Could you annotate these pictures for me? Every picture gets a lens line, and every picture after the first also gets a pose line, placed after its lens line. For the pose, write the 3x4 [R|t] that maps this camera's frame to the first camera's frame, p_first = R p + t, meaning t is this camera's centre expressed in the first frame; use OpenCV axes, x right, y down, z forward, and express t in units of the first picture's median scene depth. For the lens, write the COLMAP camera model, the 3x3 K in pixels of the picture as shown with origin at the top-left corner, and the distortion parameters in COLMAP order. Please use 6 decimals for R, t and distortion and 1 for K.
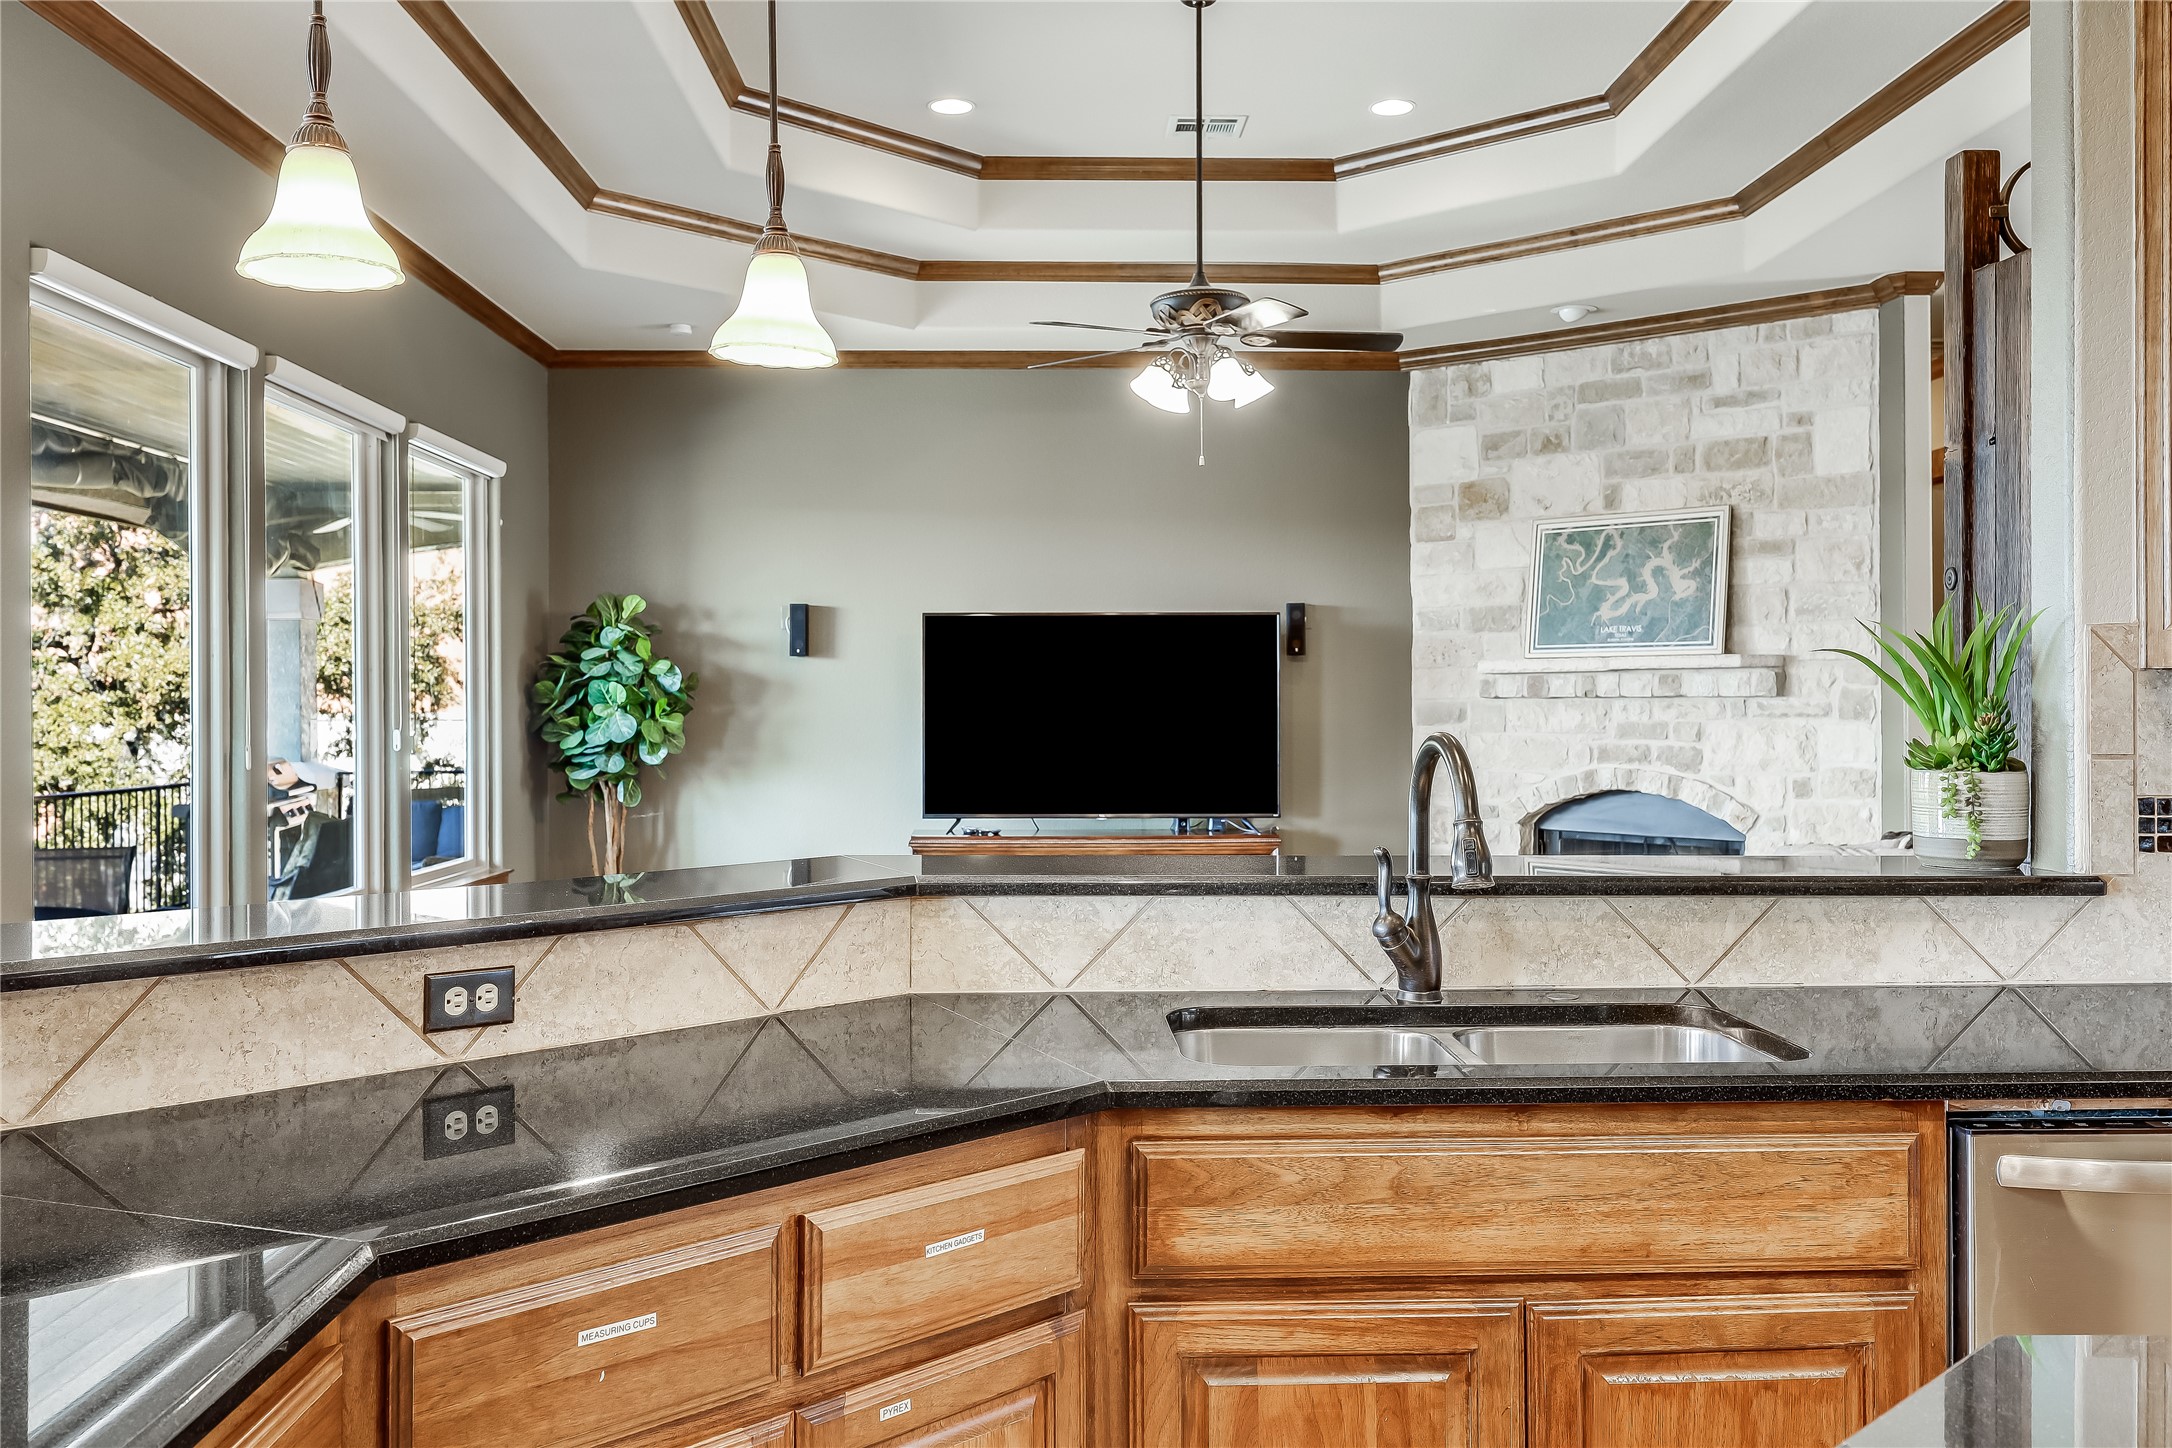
lens RADIAL K [[1886.5, 0, 1080.5], [0, 1886.5, 709.1], [0, 0, 1]] dist [0.012859, 0.002374]
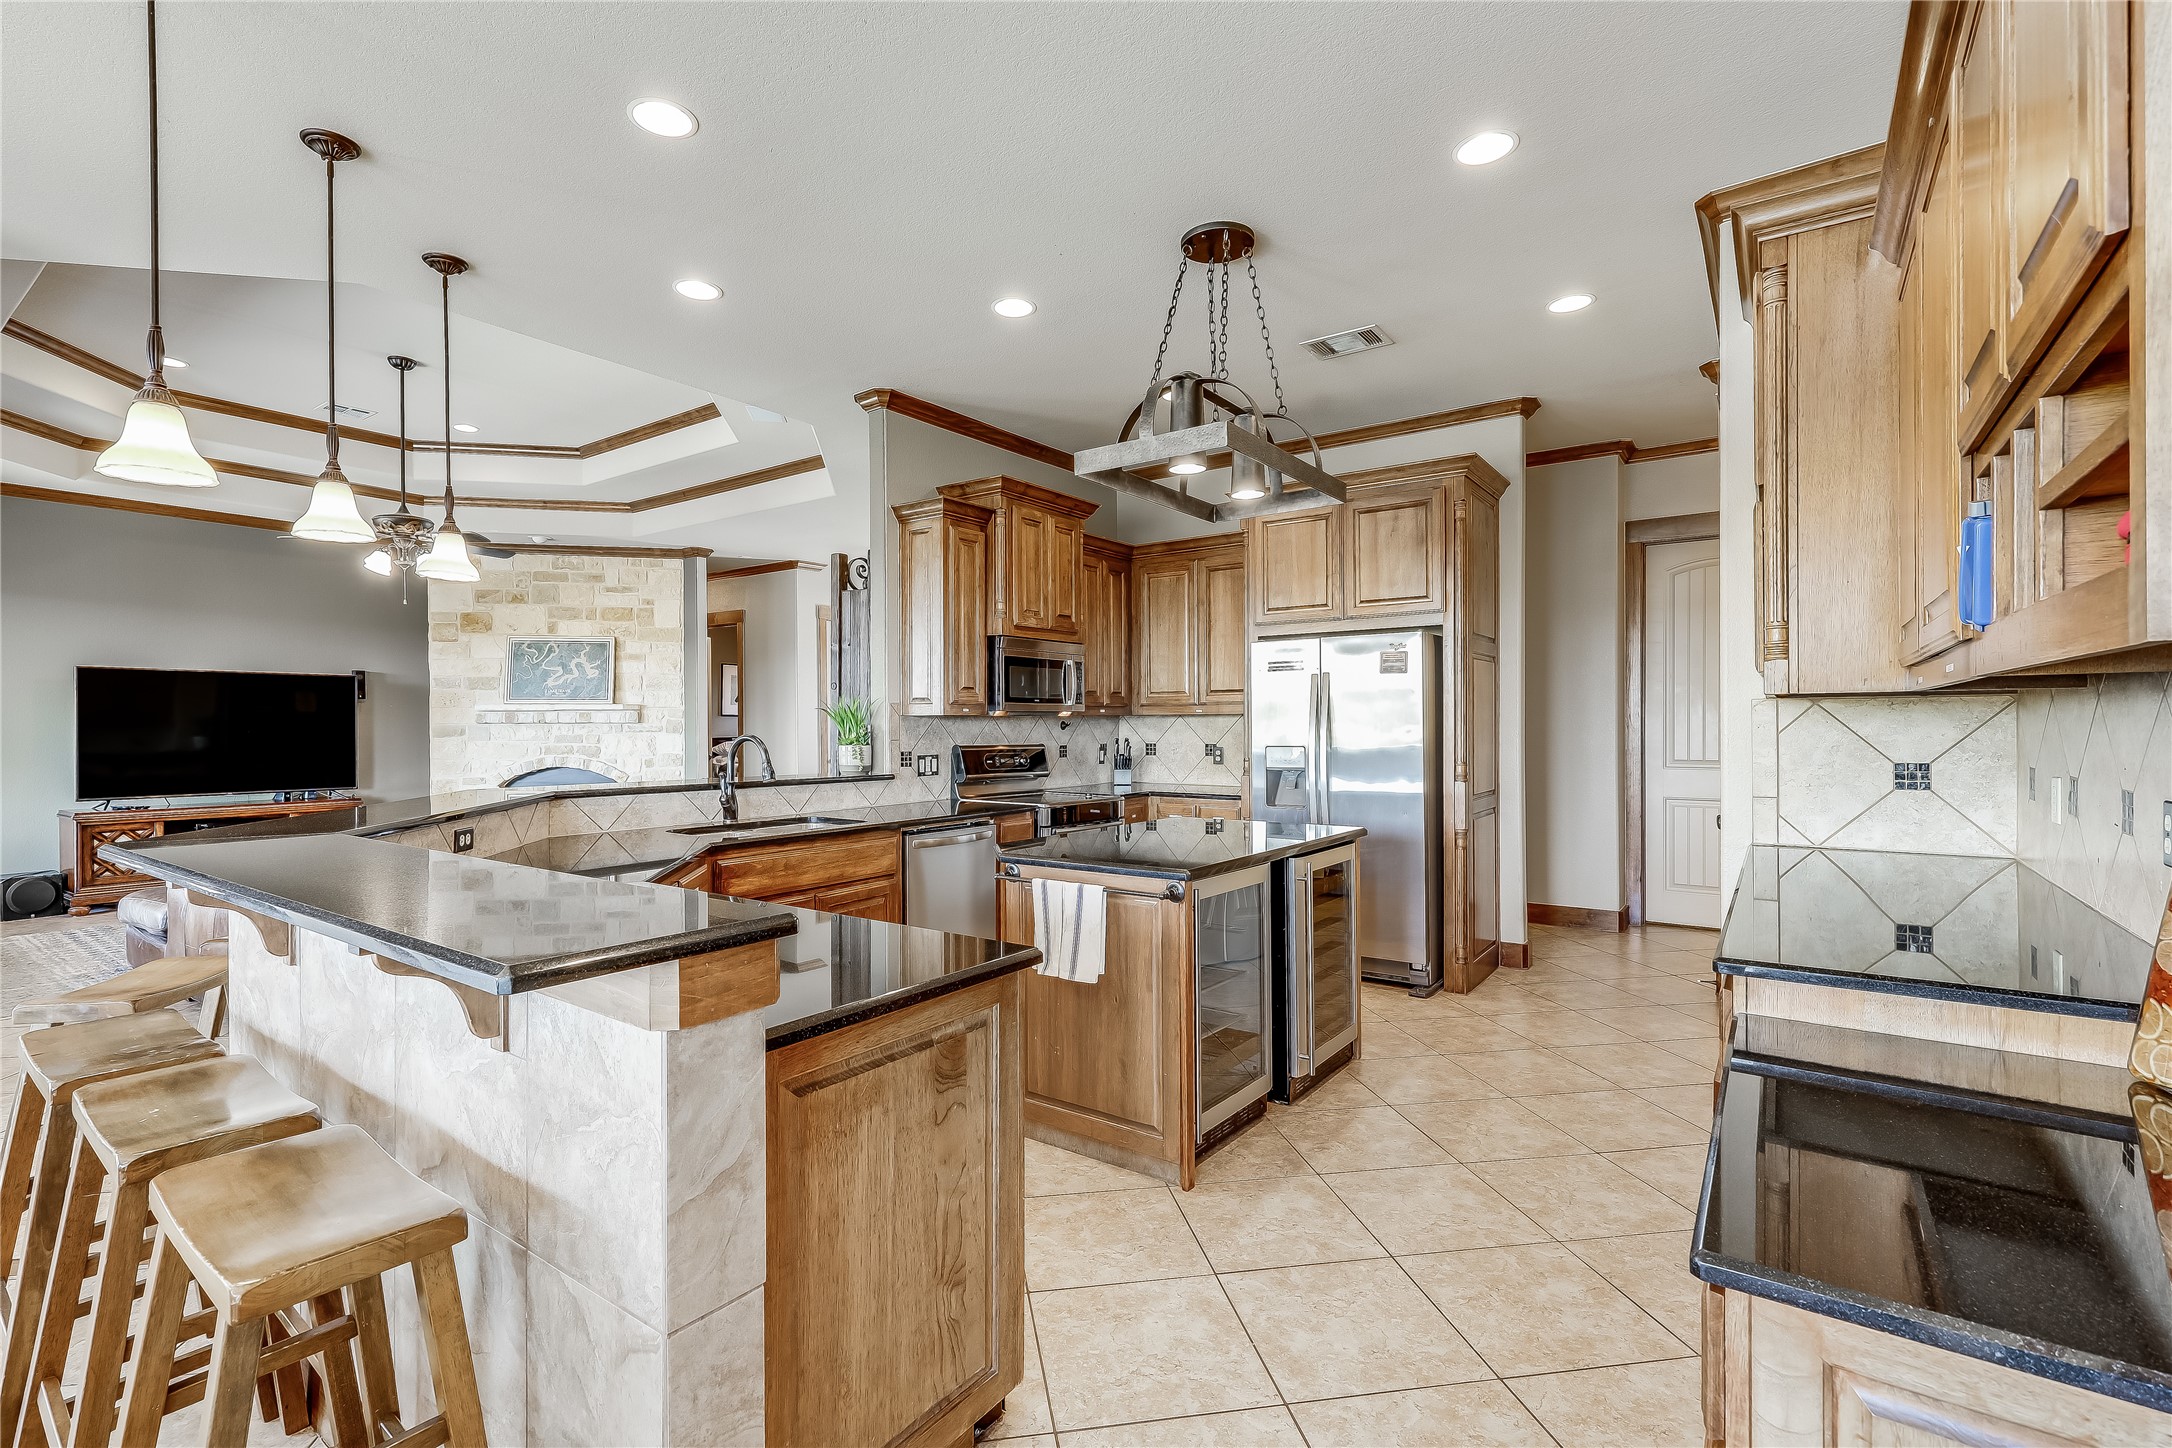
lens RADIAL K [[975.6, 0, 1082.9], [0, 975.6, 727.3], [0, 0, 1]] dist [0.001196, 0.000148]
pose [[0.602747, -0.000748, 0.797932, -0.238218], [0.002883, 0.999995, -0.001241, 0.001480], [-0.797927, 0.003049, 0.602747, -0.128591]]
